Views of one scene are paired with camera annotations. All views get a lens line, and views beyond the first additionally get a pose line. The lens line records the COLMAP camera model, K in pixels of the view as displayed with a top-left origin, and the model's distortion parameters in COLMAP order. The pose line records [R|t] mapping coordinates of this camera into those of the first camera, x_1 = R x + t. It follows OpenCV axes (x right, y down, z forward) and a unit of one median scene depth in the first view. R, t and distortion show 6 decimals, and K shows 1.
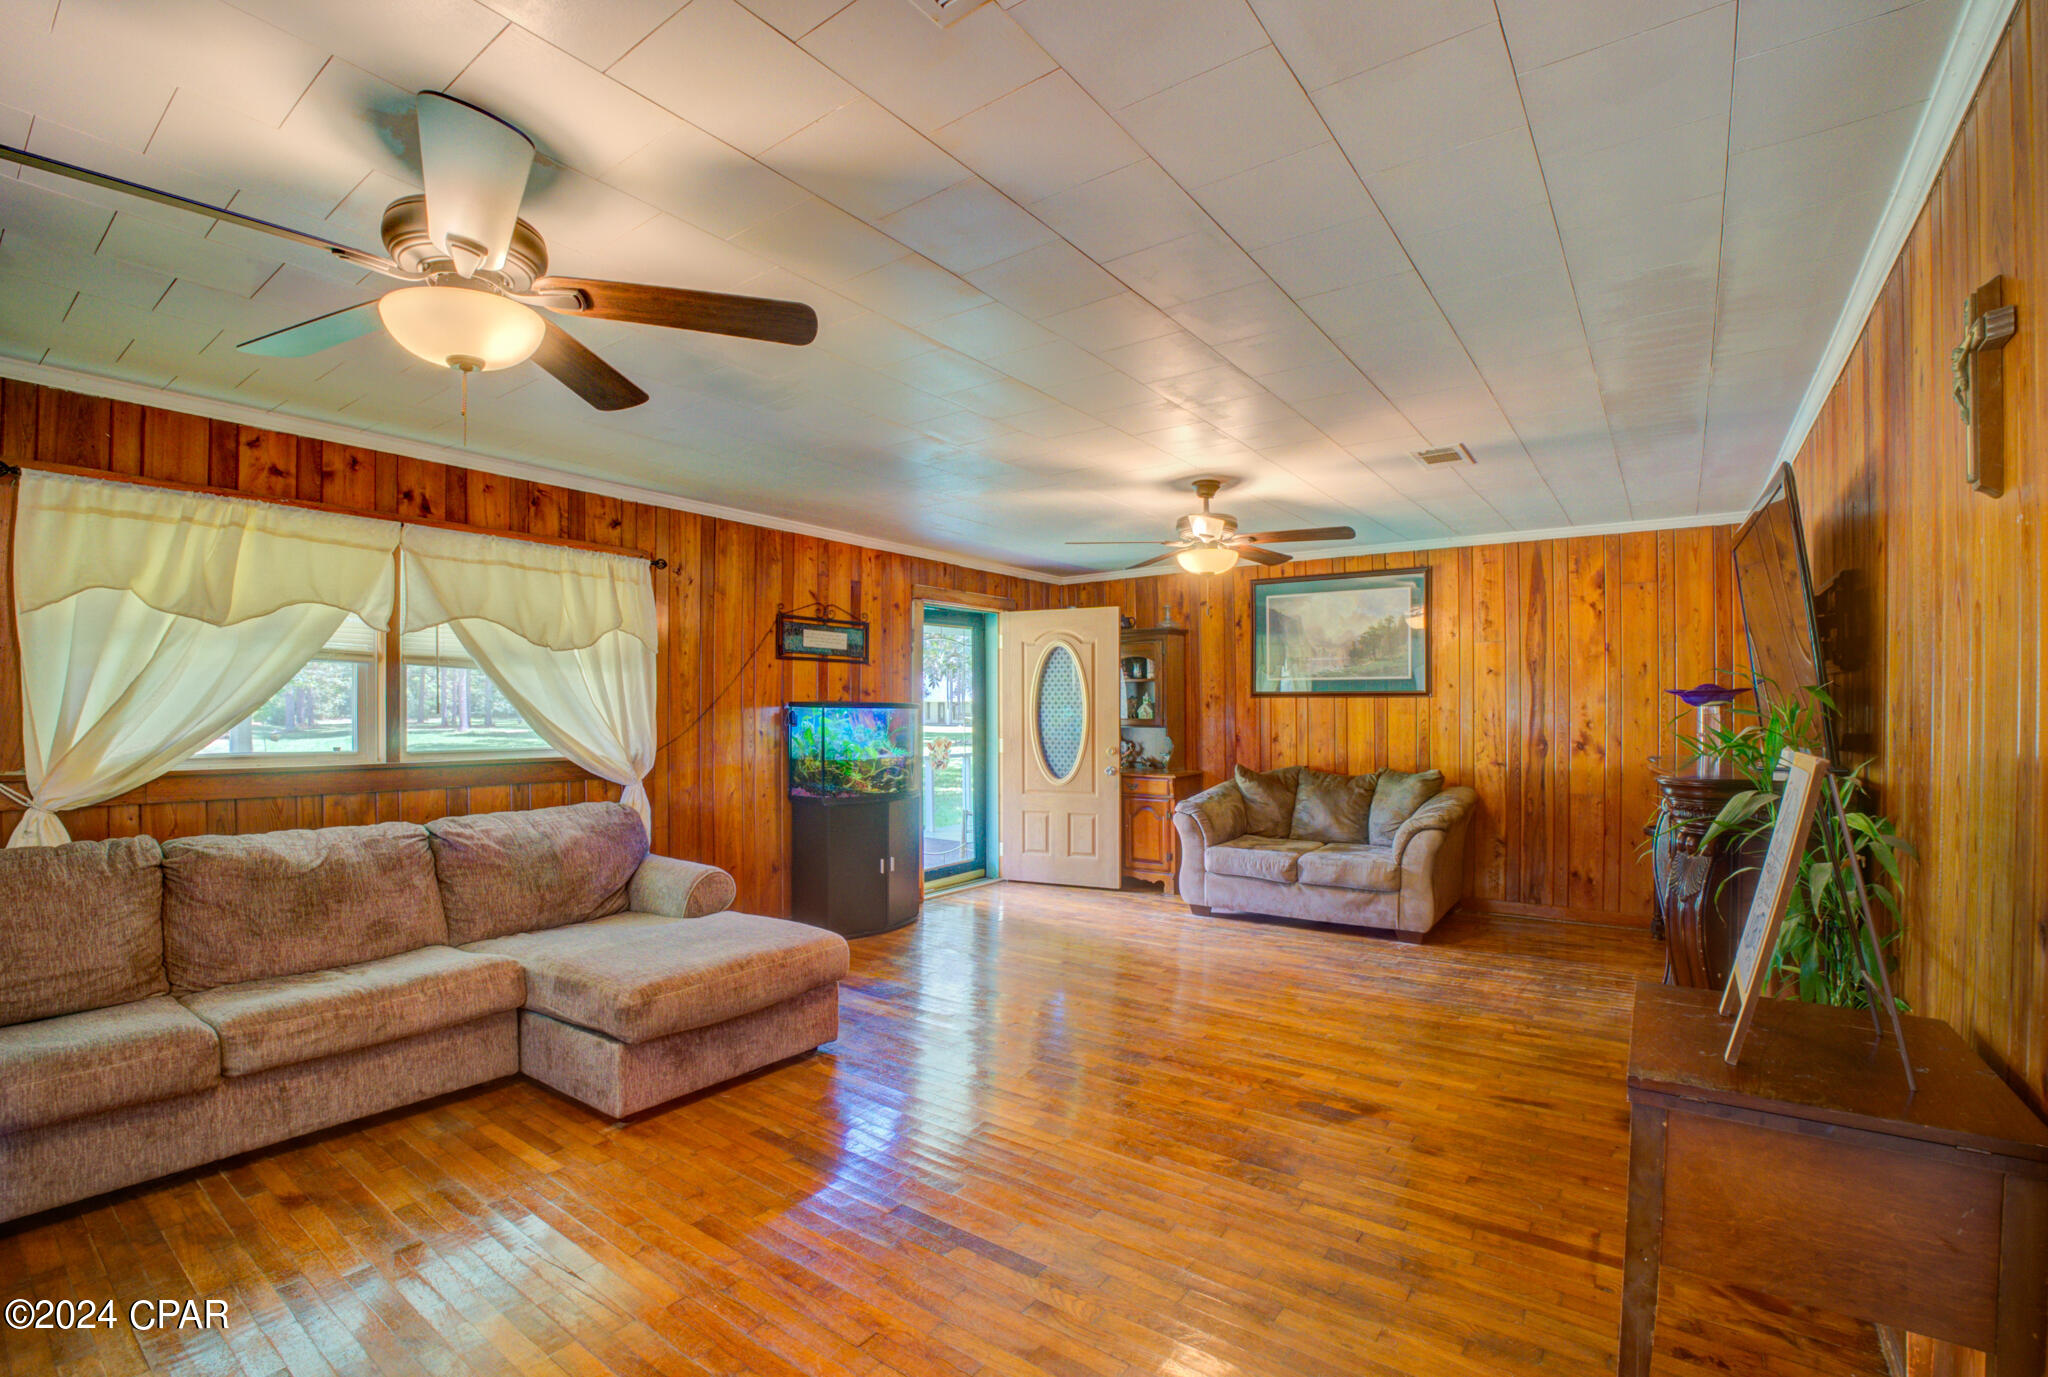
lens RADIAL K [[913.4, 0, 1021.5], [0, 913.4, 711.9], [0, 0, 1]] dist [-0.057329, 0.000158]
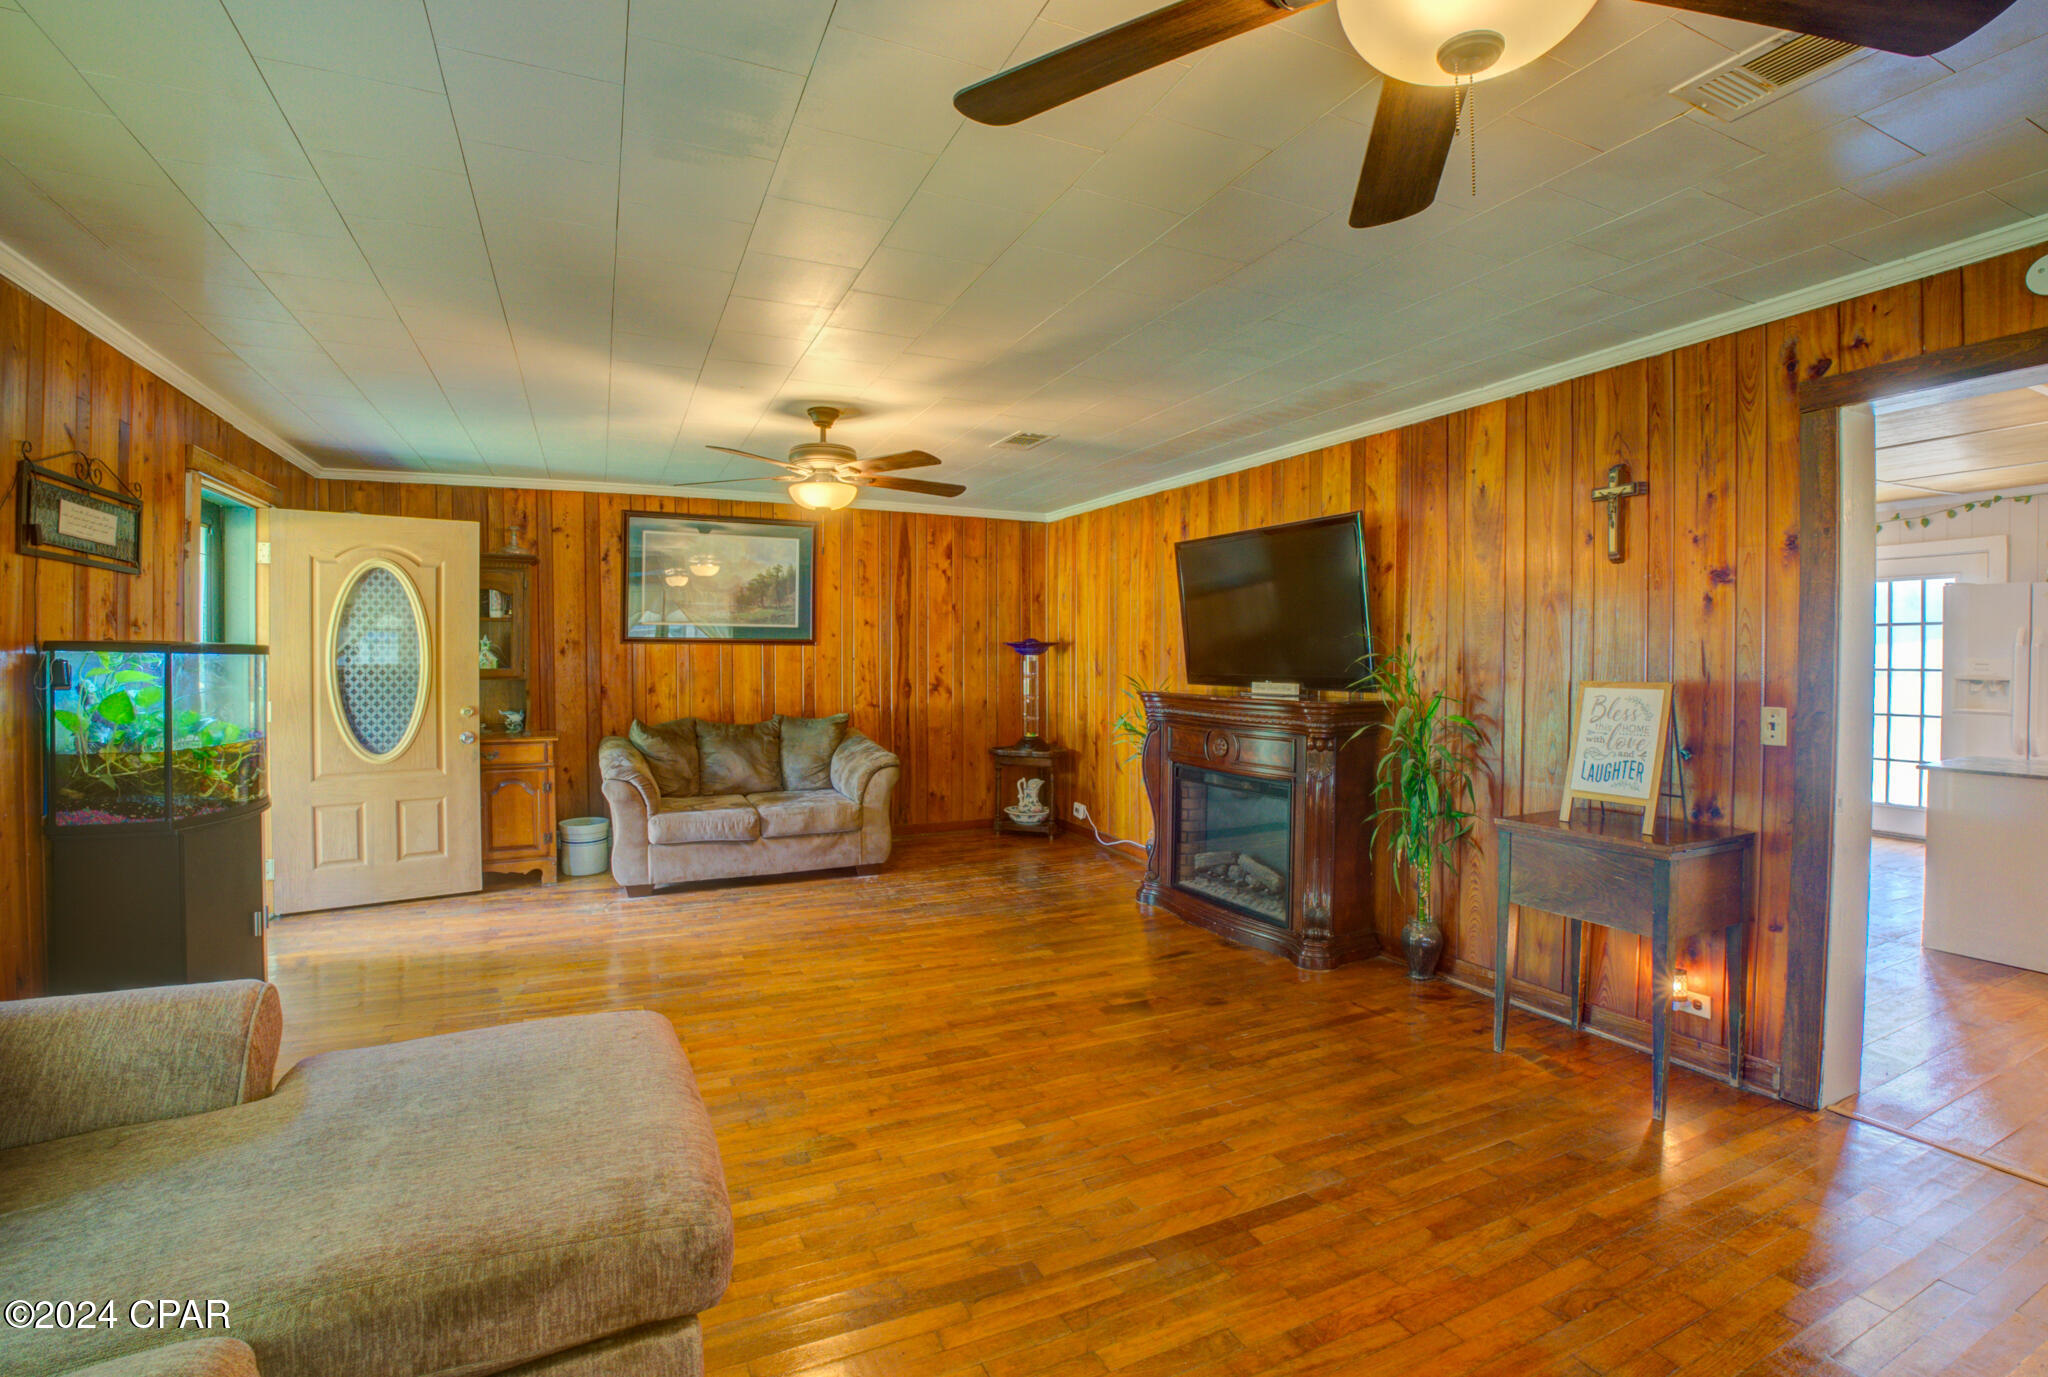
lens RADIAL K [[914.4, 0, 994.0], [0, 914.4, 667.3], [0, 0, 1]] dist [-0.087292, 0.029657]
pose [[0.496711, -0.008484, 0.867875, -0.398390], [0.000417, 0.999954, 0.009536, -0.000969], [-0.867916, -0.004374, 0.496692, 0.308764]]
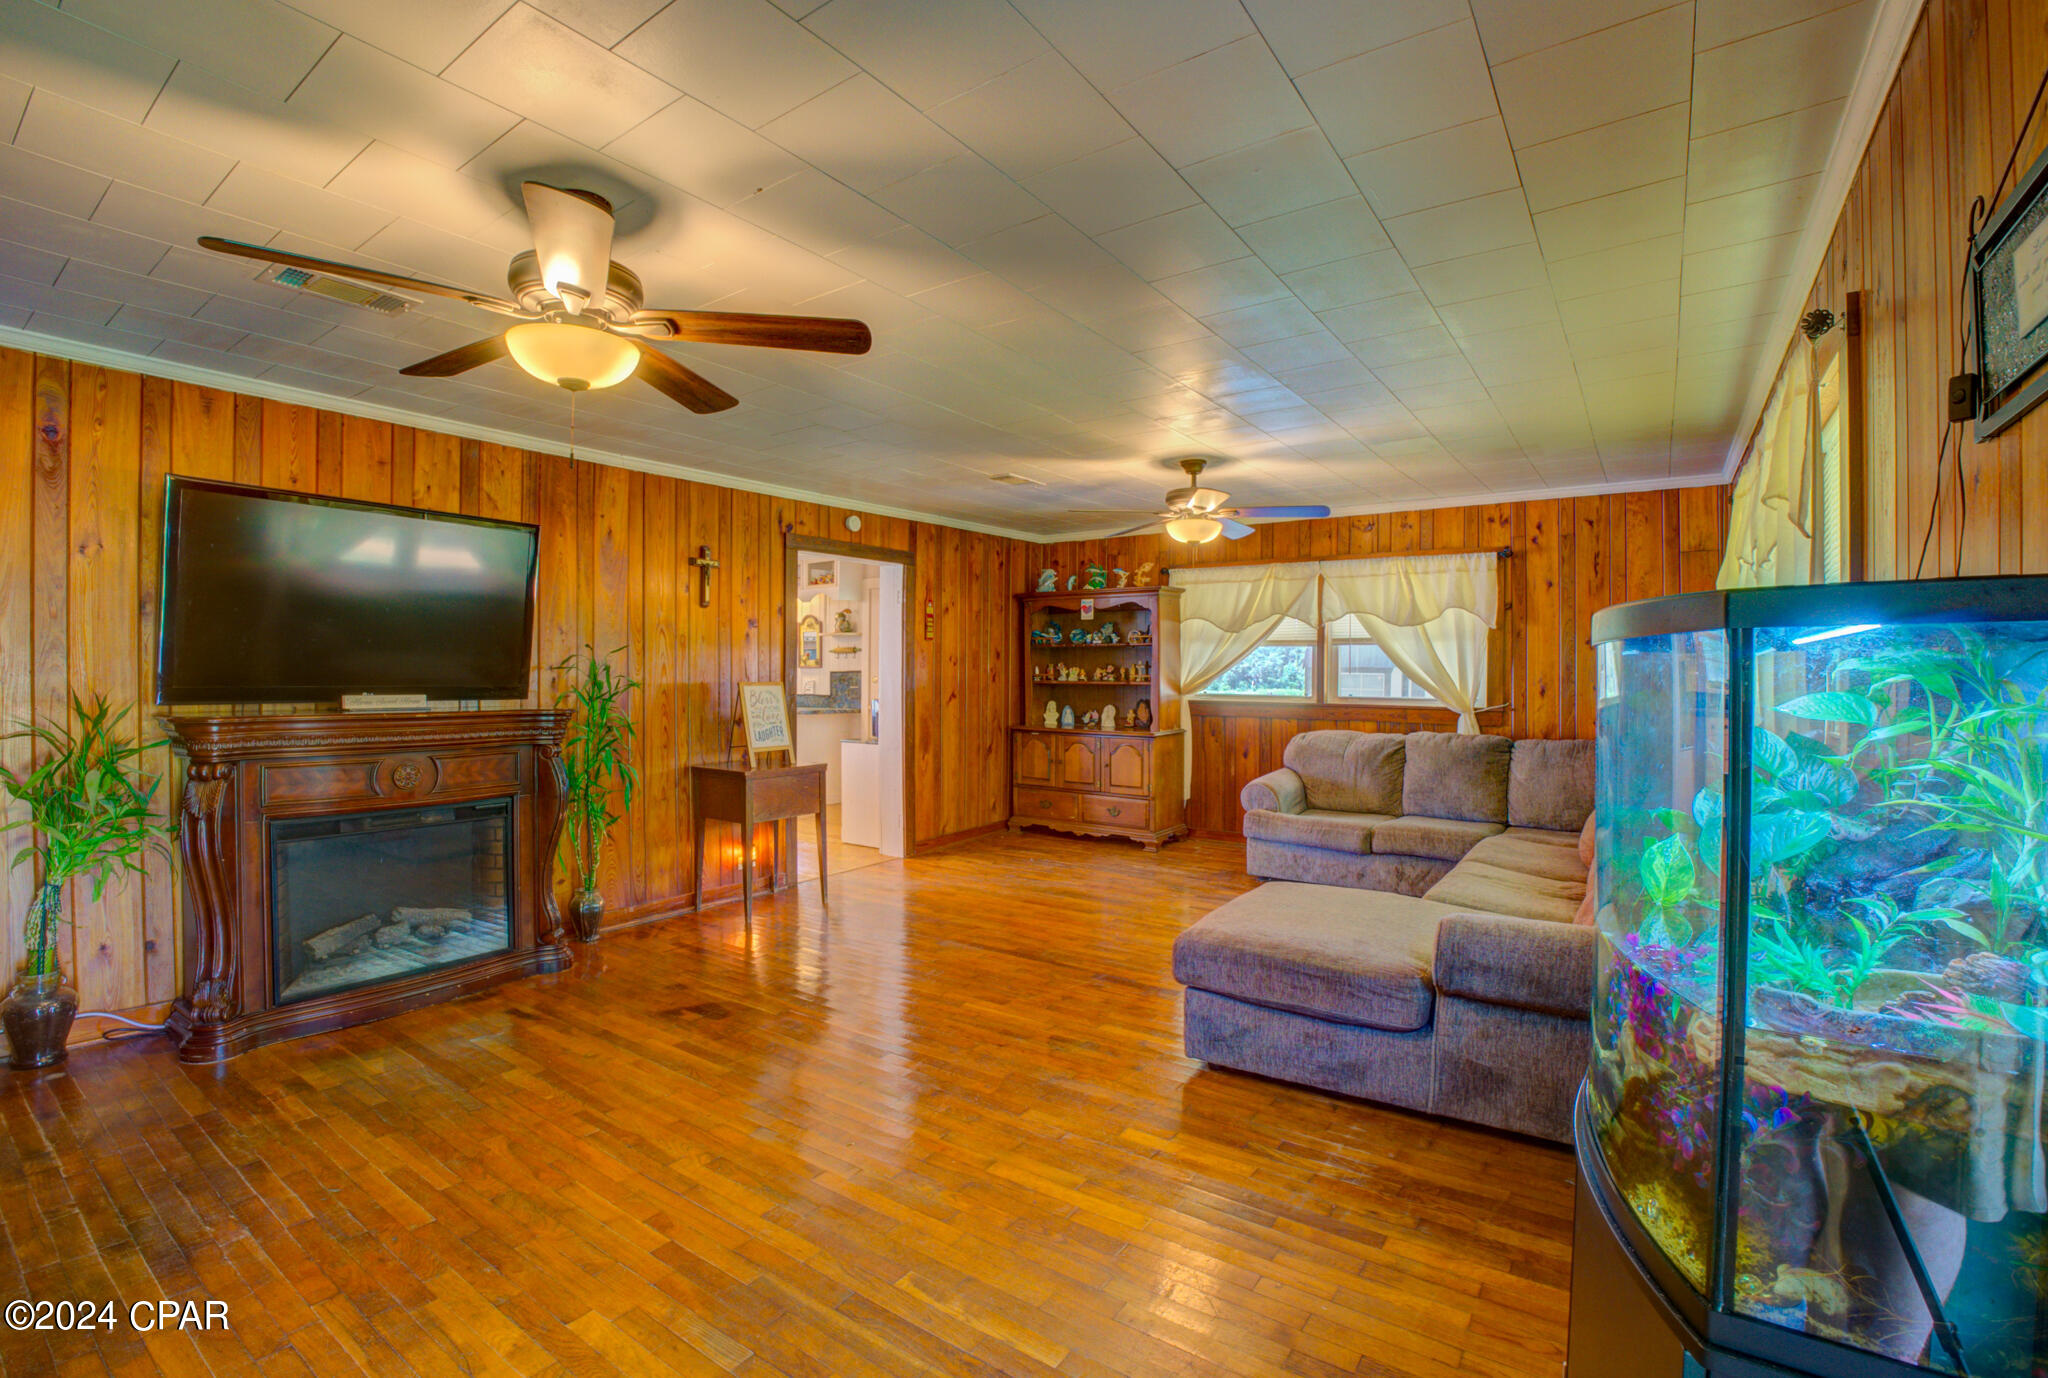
lens RADIAL K [[904.4, 0, 1045.8], [0, 904.4, 685.2], [0, 0, 1]] dist [-0.053514, 0.000416]
pose [[-0.999377, -0.005515, -0.034873, -0.019769], [-0.005997, 0.999888, 0.013716, 0.001898], [0.034793, 0.013917, -0.999298, 1.182528]]
